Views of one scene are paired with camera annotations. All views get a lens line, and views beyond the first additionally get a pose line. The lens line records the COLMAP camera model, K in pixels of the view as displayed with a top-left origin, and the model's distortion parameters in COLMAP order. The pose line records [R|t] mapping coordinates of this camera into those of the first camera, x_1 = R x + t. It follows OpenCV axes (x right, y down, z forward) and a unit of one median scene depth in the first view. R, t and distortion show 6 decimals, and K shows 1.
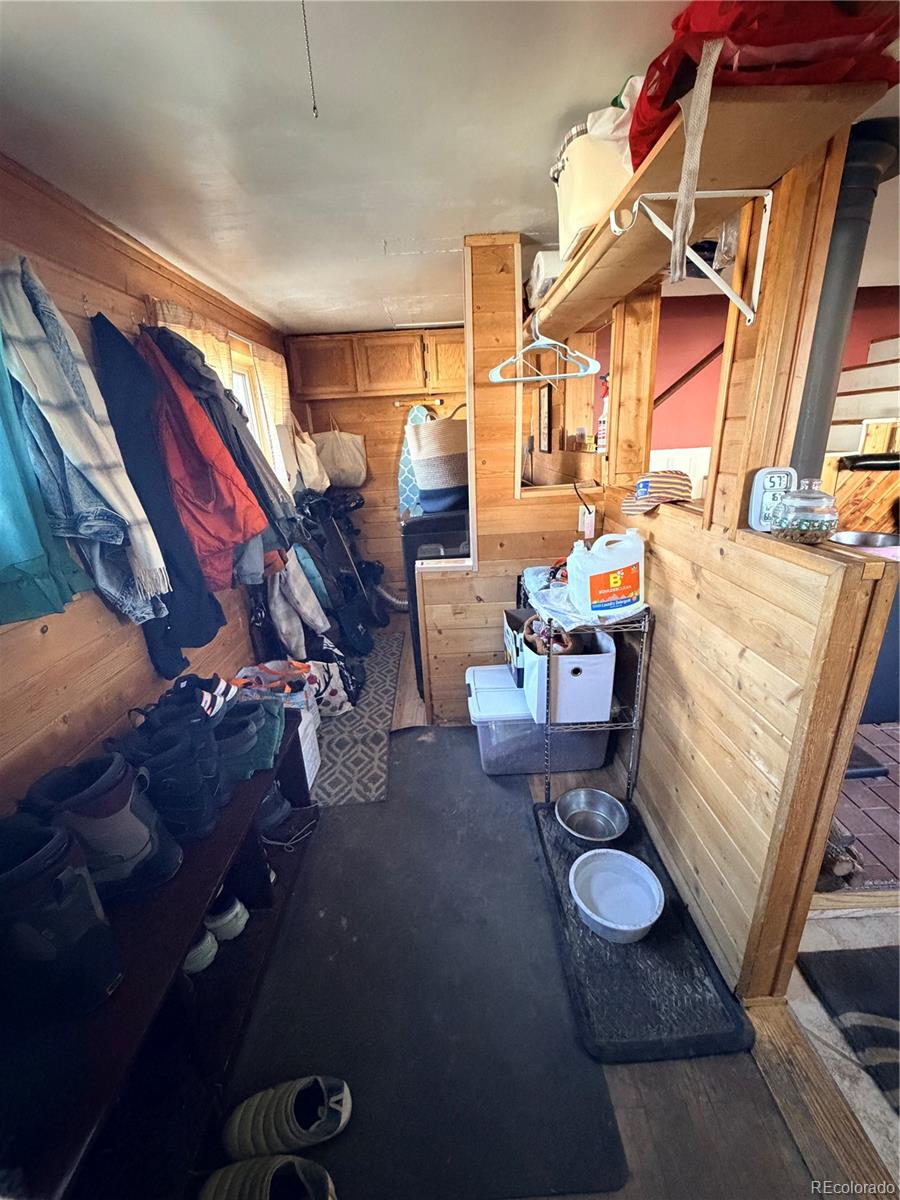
lens RADIAL K [[477.0, 0, 451.0], [0, 477.0, 598.5], [0, 0, 1]] dist [0.000238, 0.000078]
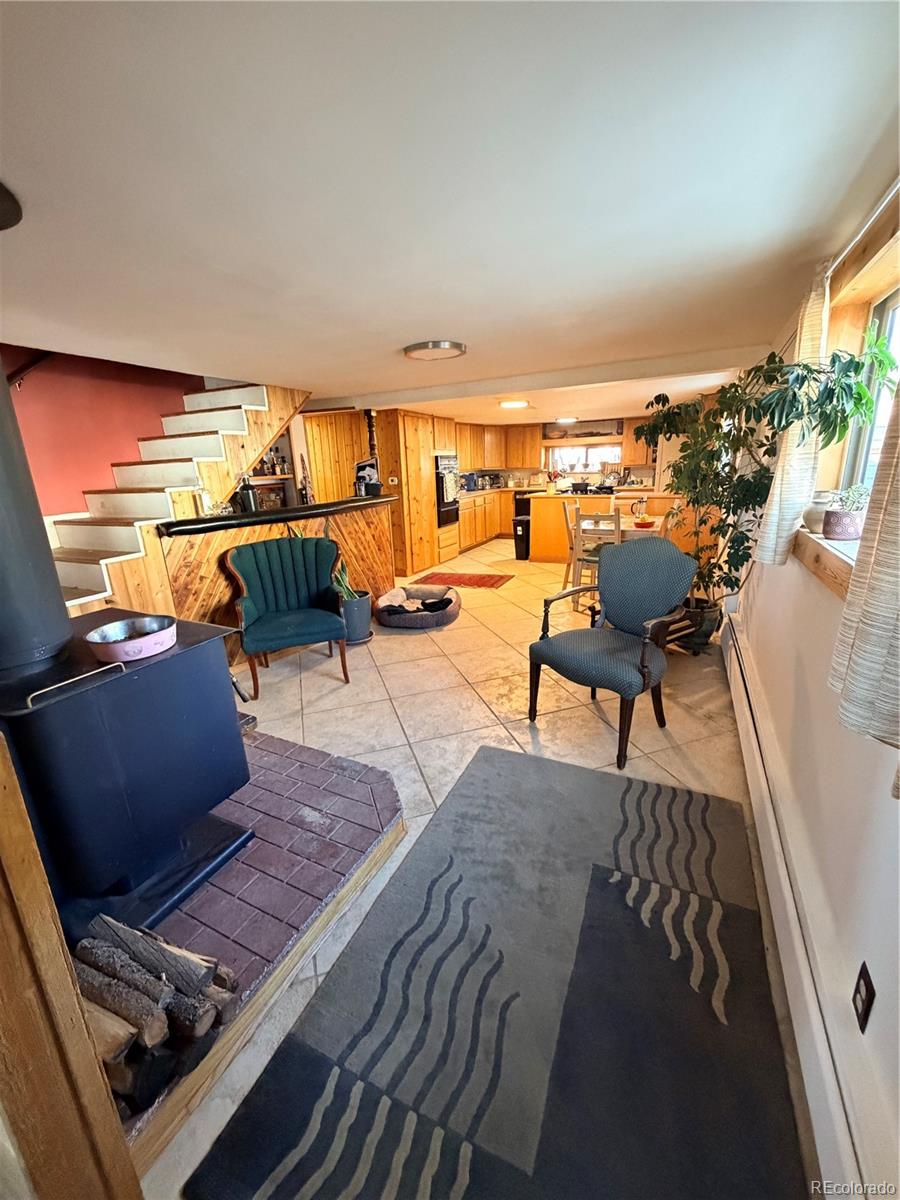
lens RADIAL K [[477.0, 0, 450.7], [0, 477.0, 597.8], [0, 0, 1]] dist [0.000238, 0.000078]
pose [[0.451738, -0.205232, 0.868224, 0.194148], [0.299493, 0.951592, 0.069111, -0.033358], [-0.840379, 0.228807, 0.491336, 0.022214]]
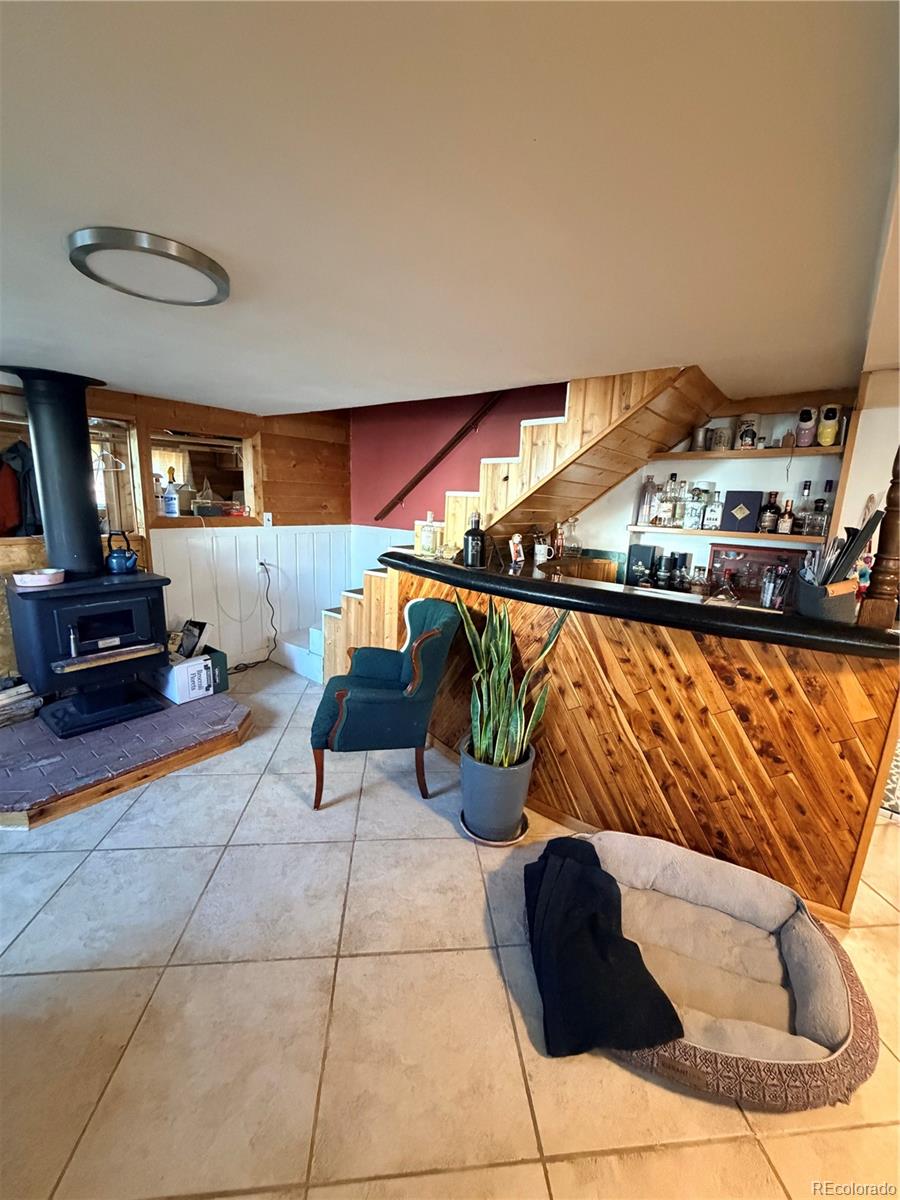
lens RADIAL K [[477.0, 0, 451.5], [0, 477.0, 598.6], [0, 0, 1]] dist [0.000238, 0.000078]
pose [[0.769597, 0.218897, -0.599837, 1.444039], [-0.283494, 0.958875, -0.013806, -0.203872], [0.572146, 0.180675, 0.800003, 0.233090]]
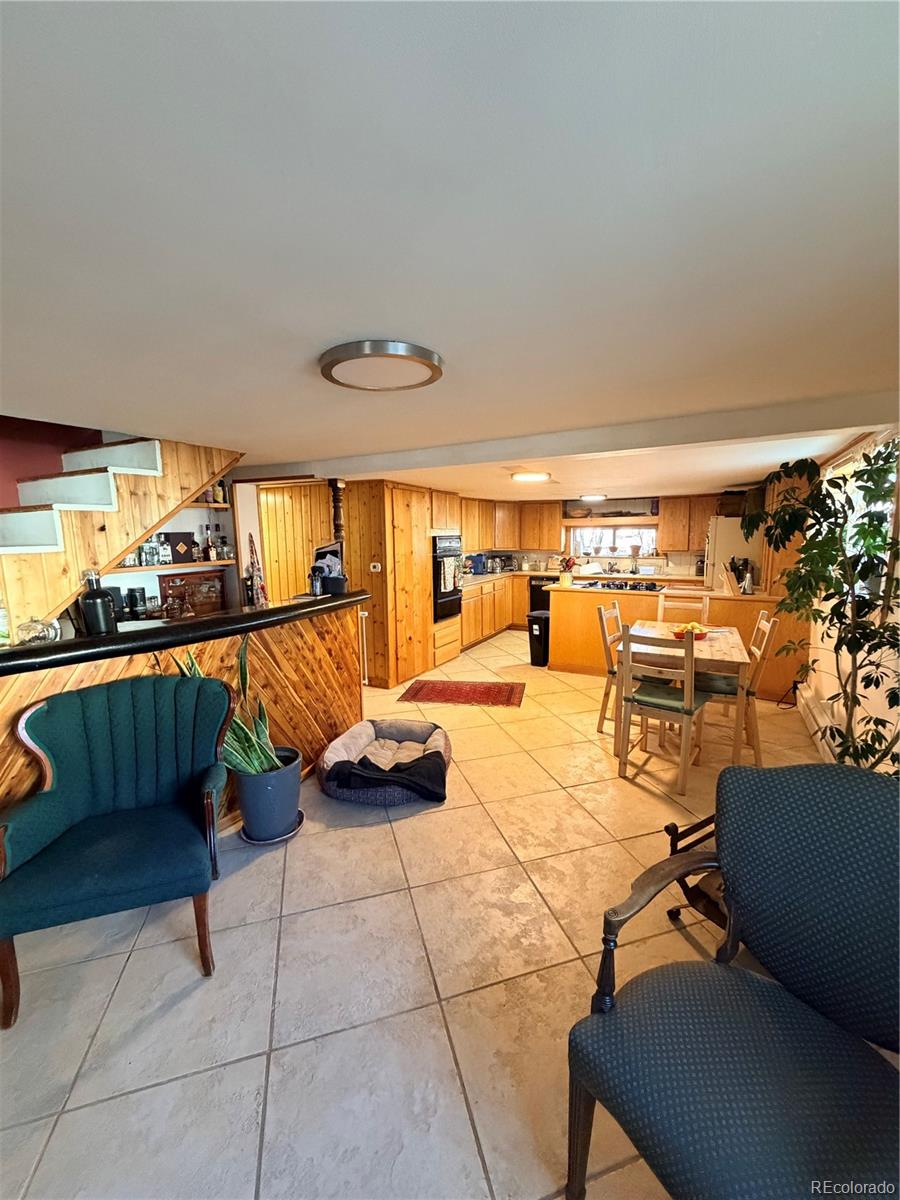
lens RADIAL K [[477.0, 0, 449.2], [0, 477.0, 597.3], [0, 0, 1]] dist [0.000238, 0.000078]
pose [[0.482564, -0.066358, 0.873343, 0.629080], [0.269106, 0.960128, -0.075742, -0.146682], [-0.833495, 0.271572, 0.481180, 0.153826]]
